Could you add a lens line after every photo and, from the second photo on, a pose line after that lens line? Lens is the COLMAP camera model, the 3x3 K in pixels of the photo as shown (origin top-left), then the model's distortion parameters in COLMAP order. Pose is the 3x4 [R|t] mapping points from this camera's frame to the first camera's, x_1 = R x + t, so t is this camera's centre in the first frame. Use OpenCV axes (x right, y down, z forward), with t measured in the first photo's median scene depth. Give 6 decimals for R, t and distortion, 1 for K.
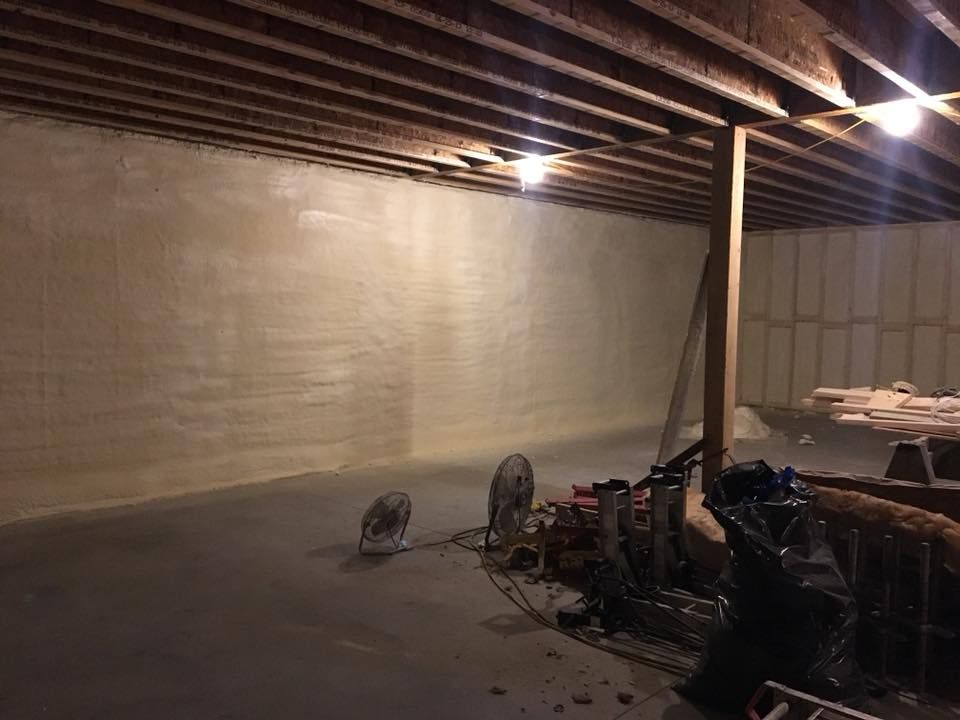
lens RADIAL K [[806.1, 0, 484.3], [0, 806.1, 357.6], [0, 0, 1]] dist [0.066417, -0.095631]
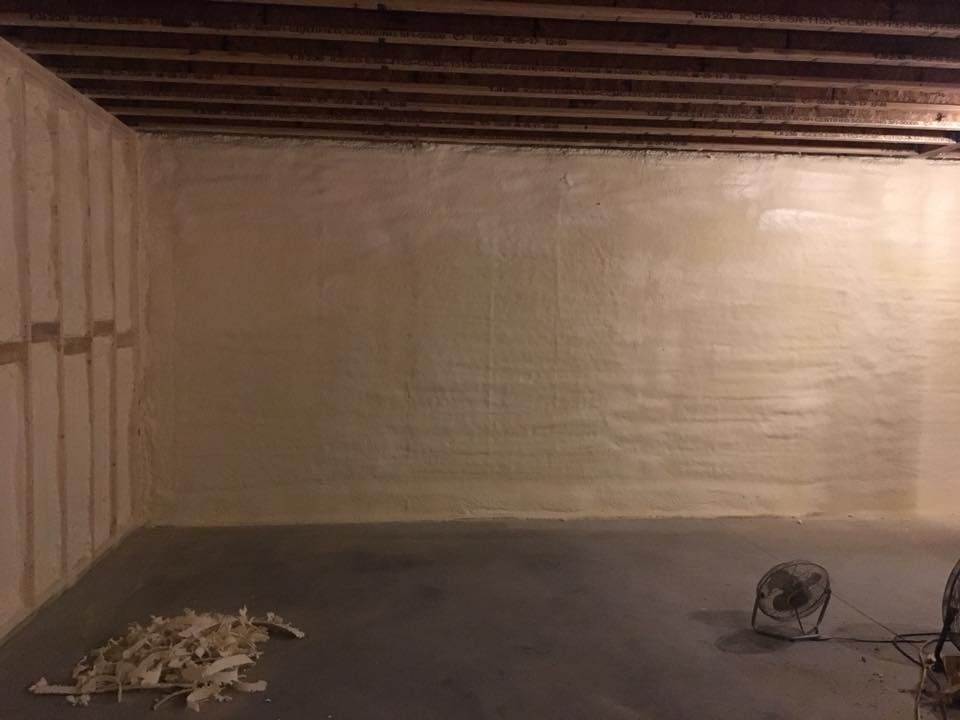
lens RADIAL K [[806.1, 0, 478.6], [0, 806.1, 357.2], [0, 0, 1]] dist [0.066417, -0.095631]
pose [[0.760401, 0.026411, -0.648917, 0.113332], [-0.040220, 0.999170, -0.006464, -0.007540], [0.648207, 0.031015, 0.760832, 0.151078]]
